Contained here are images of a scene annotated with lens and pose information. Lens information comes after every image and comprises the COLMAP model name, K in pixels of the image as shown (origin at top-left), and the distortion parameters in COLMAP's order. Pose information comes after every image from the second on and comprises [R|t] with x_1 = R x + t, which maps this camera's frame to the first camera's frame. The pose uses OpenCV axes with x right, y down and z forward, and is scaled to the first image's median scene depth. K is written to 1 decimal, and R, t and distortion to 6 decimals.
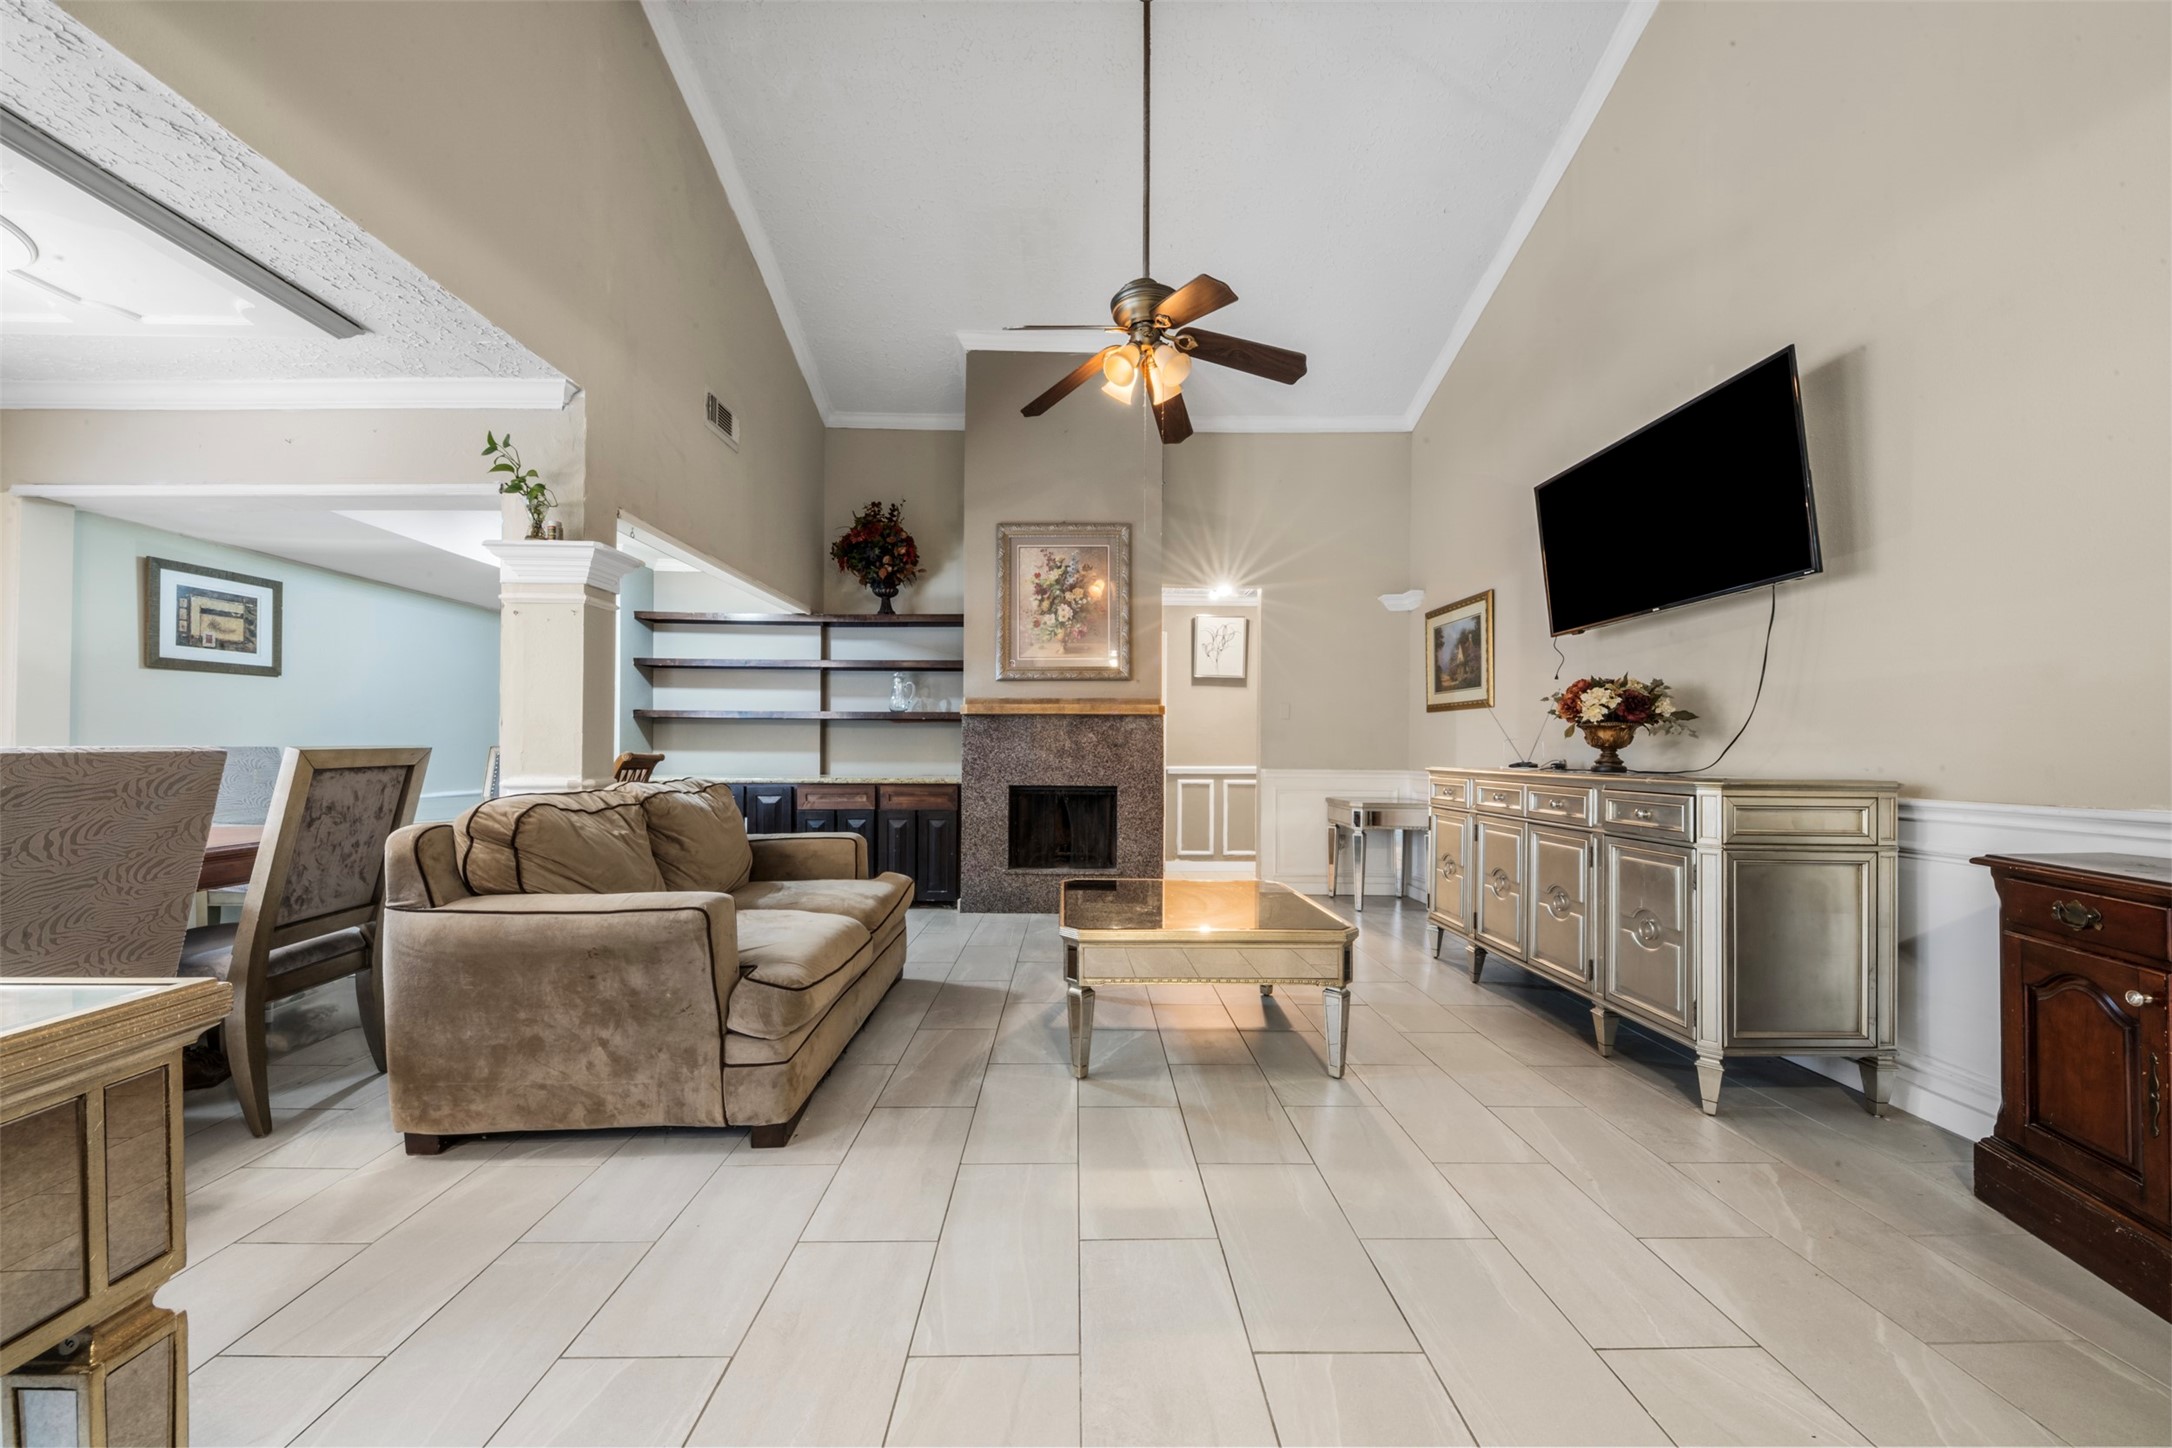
lens RADIAL K [[763.3, 0, 1085.5], [0, 763.3, 742.9], [0, 0, 1]] dist [-0.001045, -0.000789]
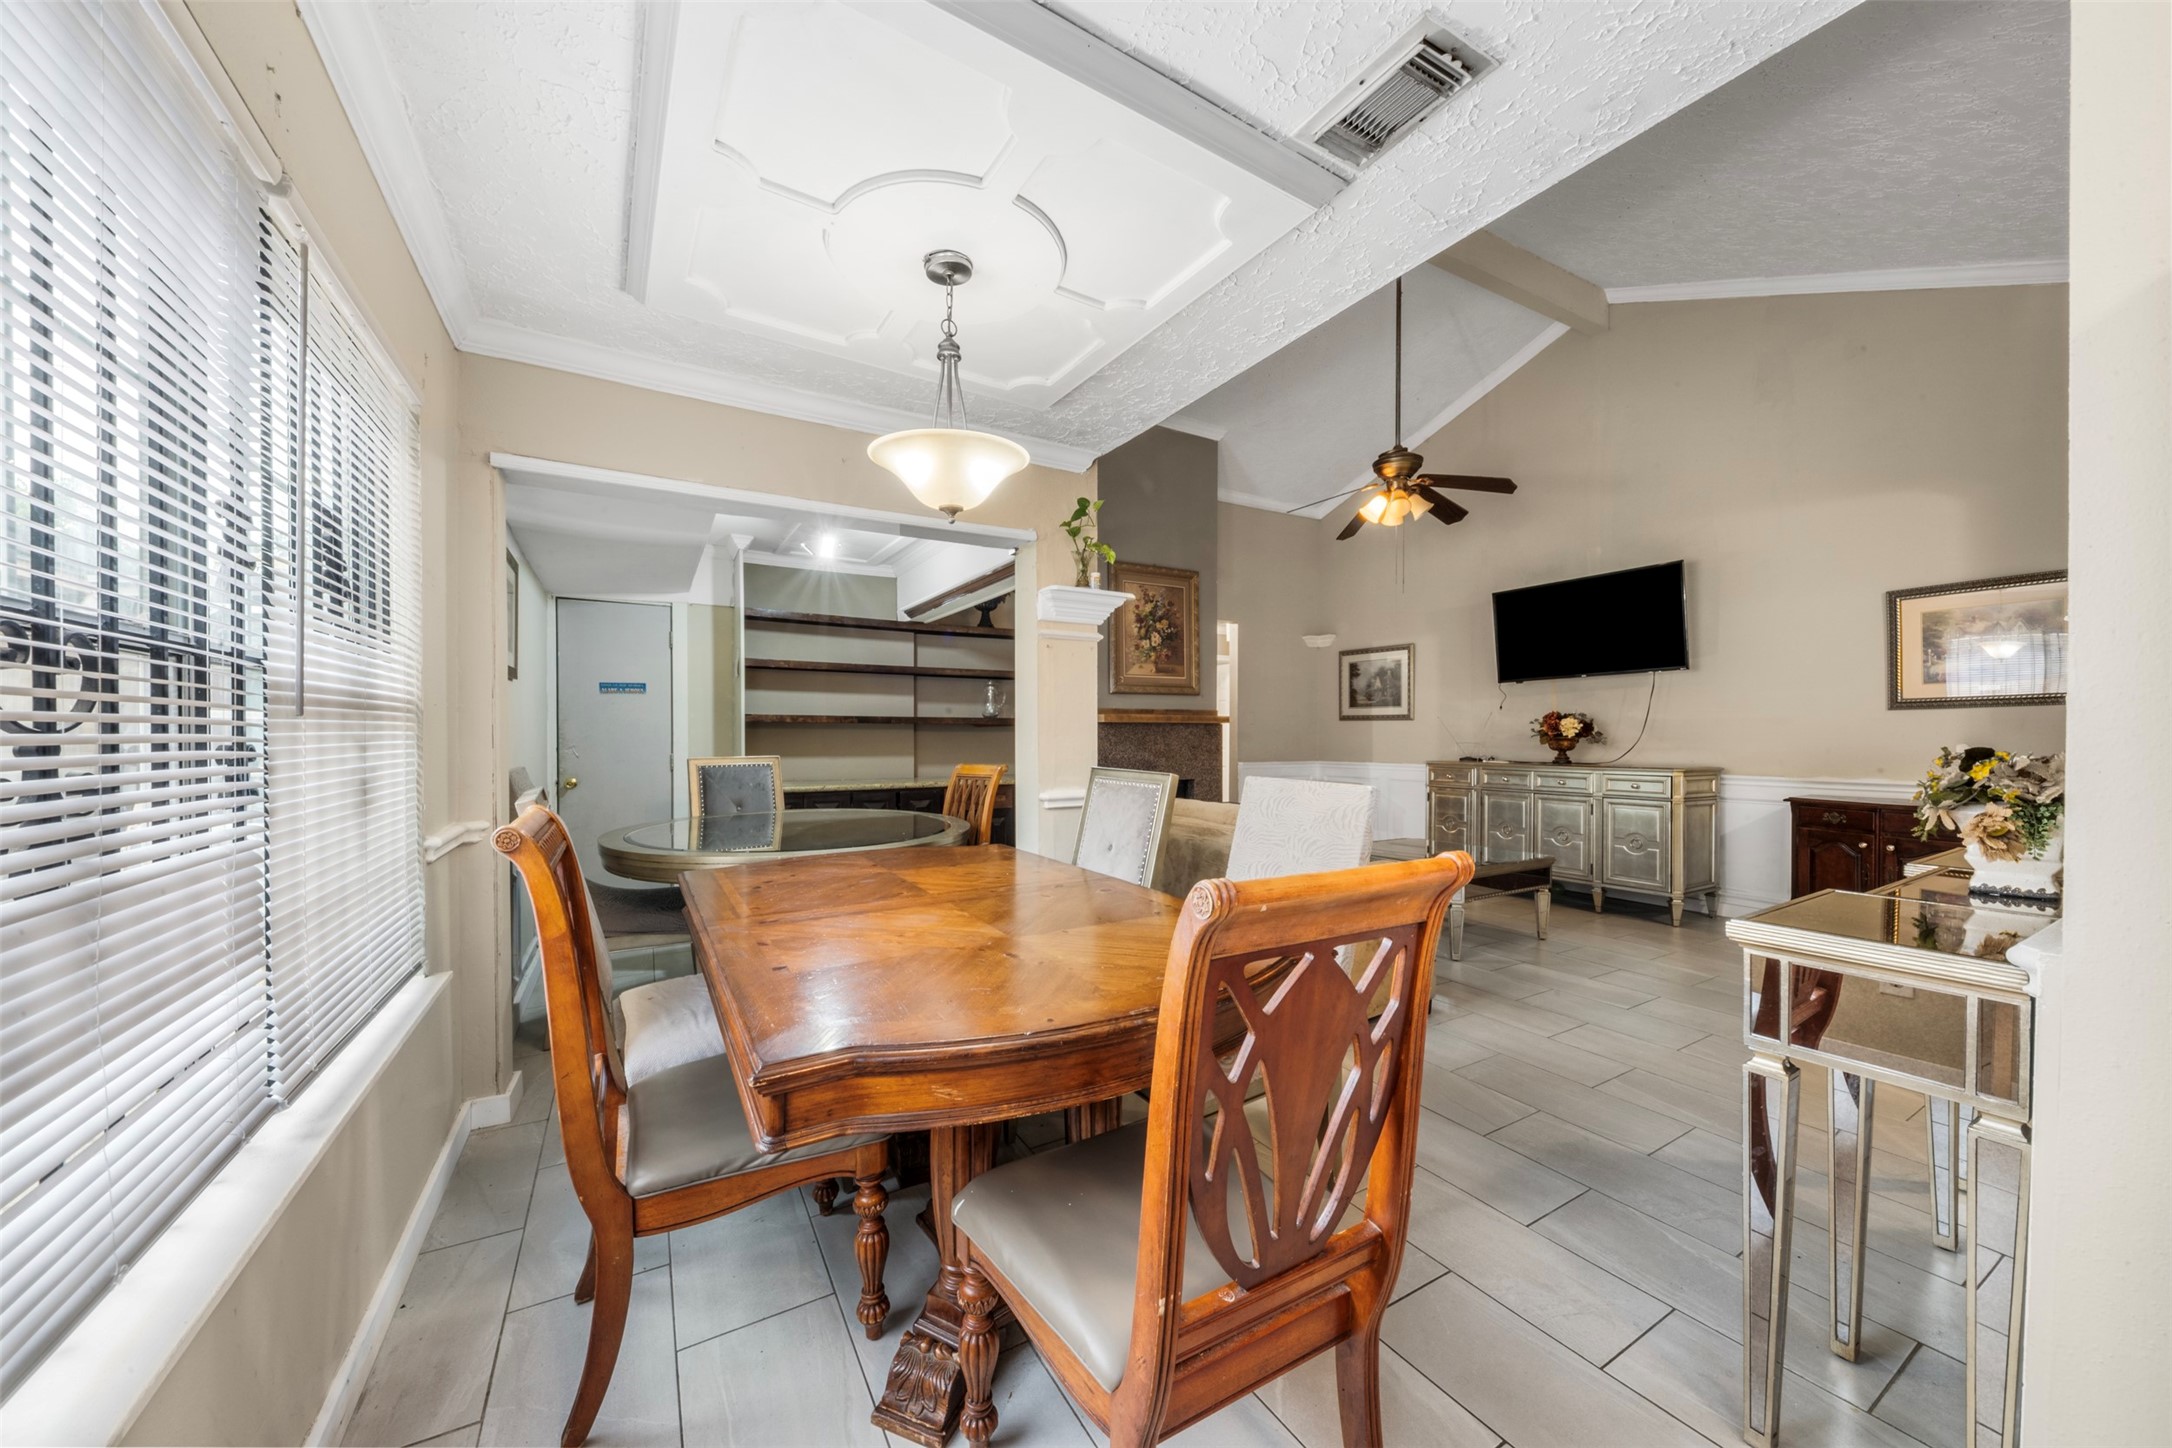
lens RADIAL K [[763.3, 0, 1070.7], [0, 763.3, 740.8], [0, 0, 1]] dist [-0.001045, -0.000789]
pose [[0.872732, -0.007552, 0.488141, -0.751833], [-0.001235, 0.999843, 0.017677, -0.028689], [-0.488198, -0.016030, 0.872586, -0.008042]]
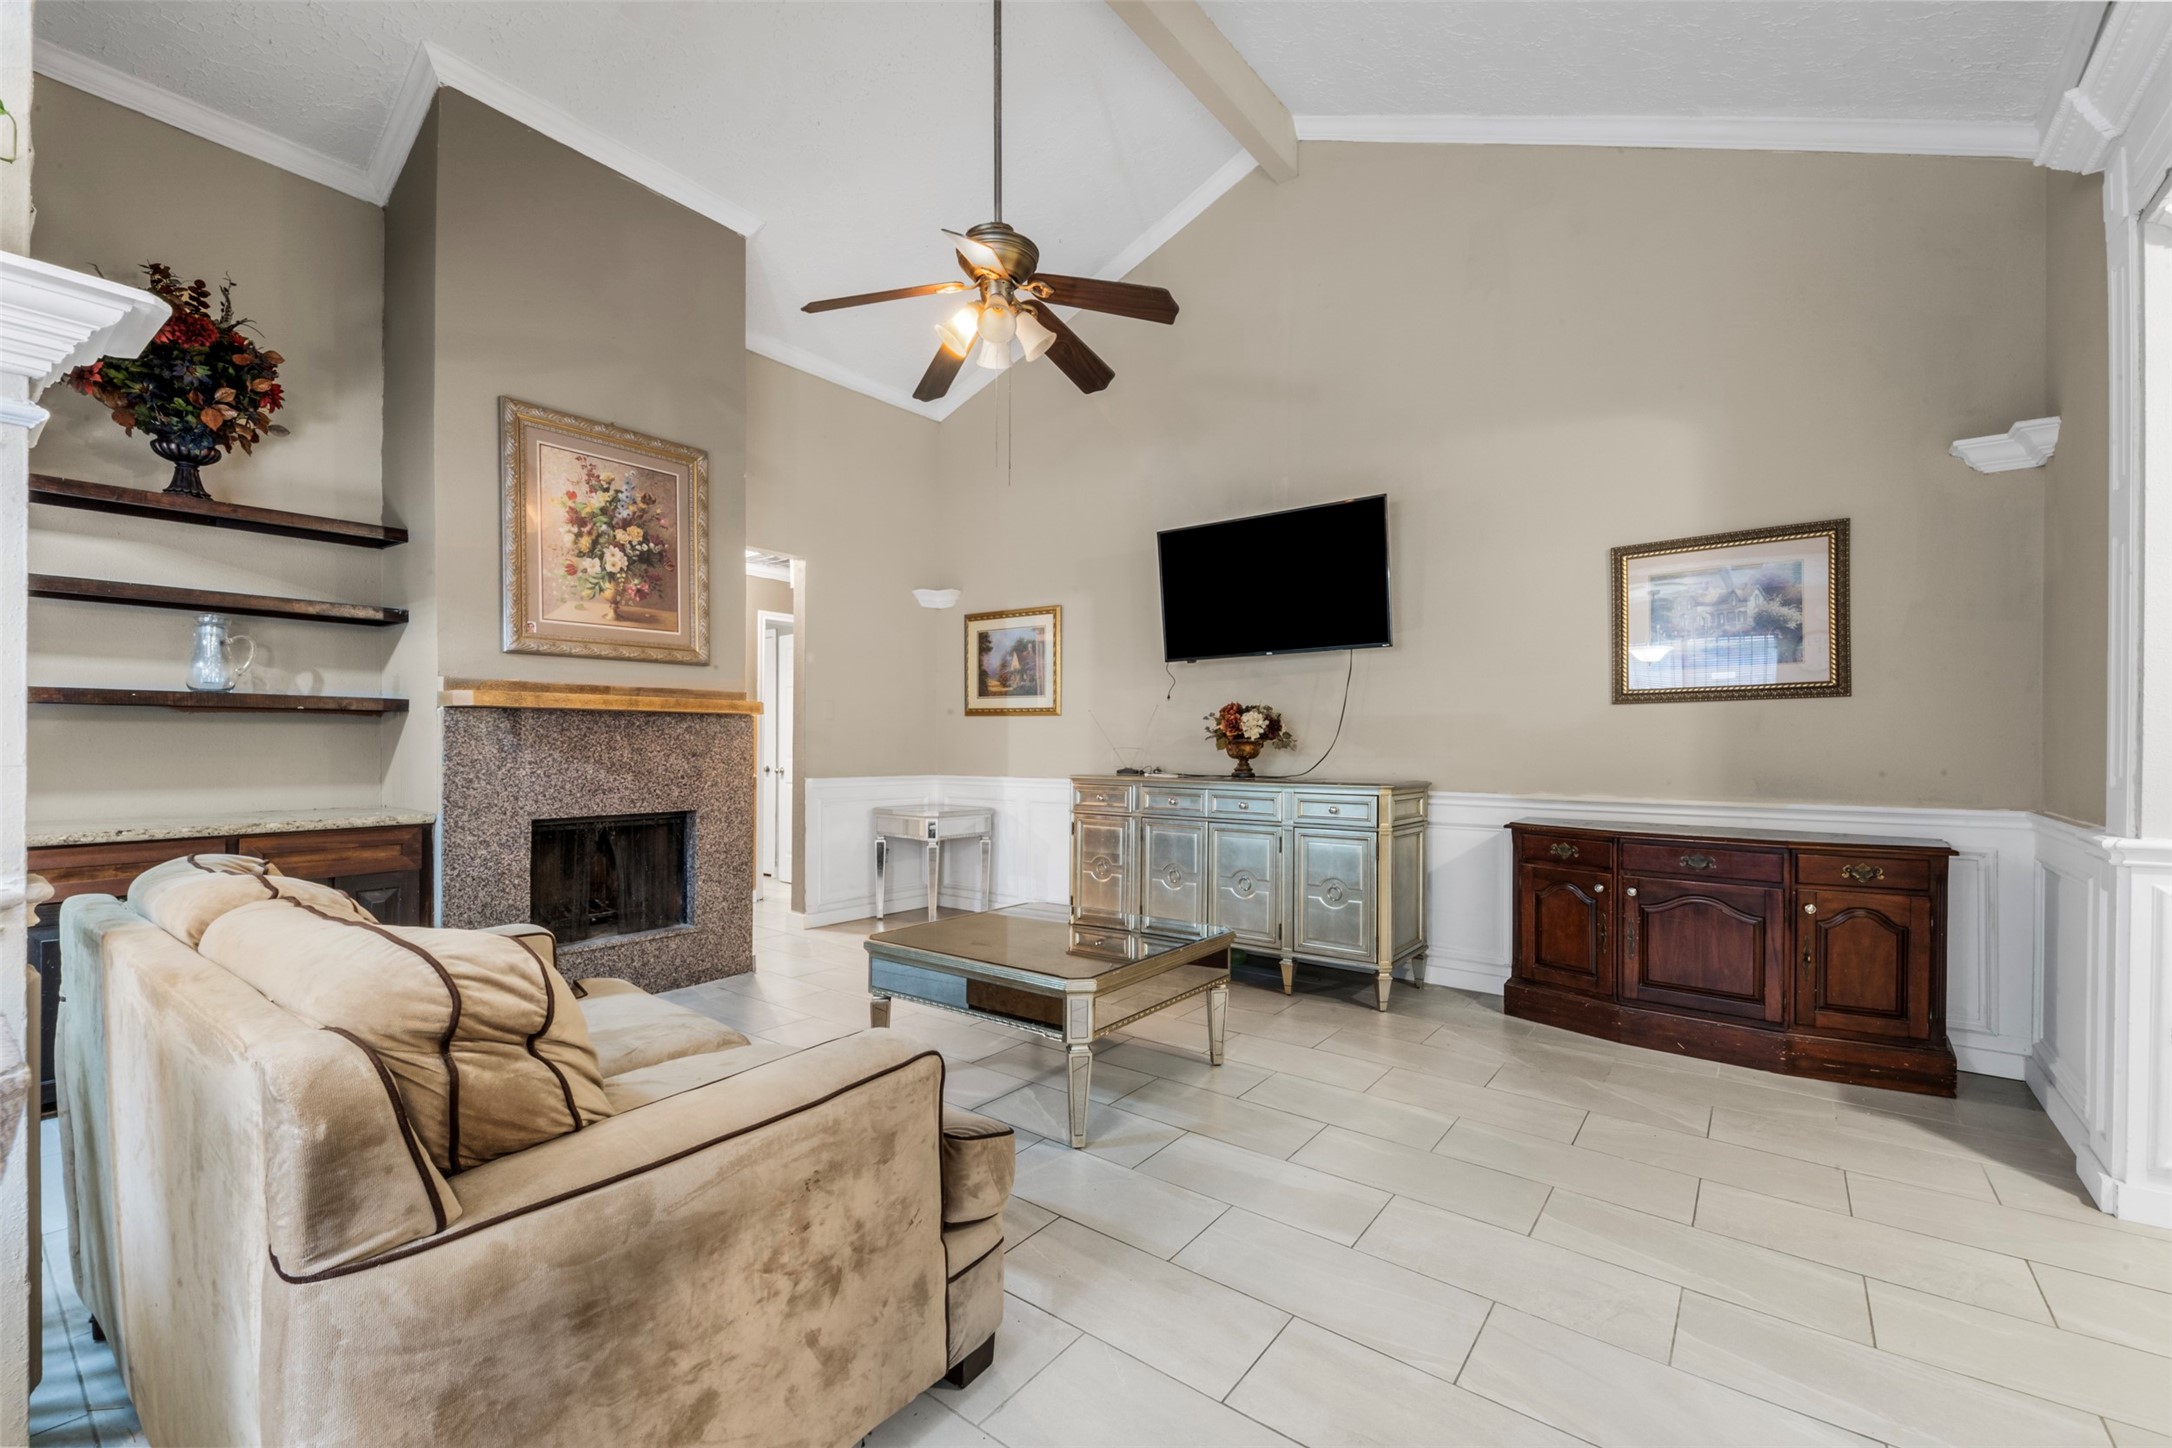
lens RADIAL K [[905.8, 0, 1086.4], [0, 905.8, 740.4], [0, 0, 1]] dist [0.012311, -0.001414]
pose [[0.611344, -0.000110, 0.791365, -0.412135], [-0.009310, 0.999930, 0.007331, -0.019765], [-0.791311, -0.011850, 0.611300, 0.174777]]
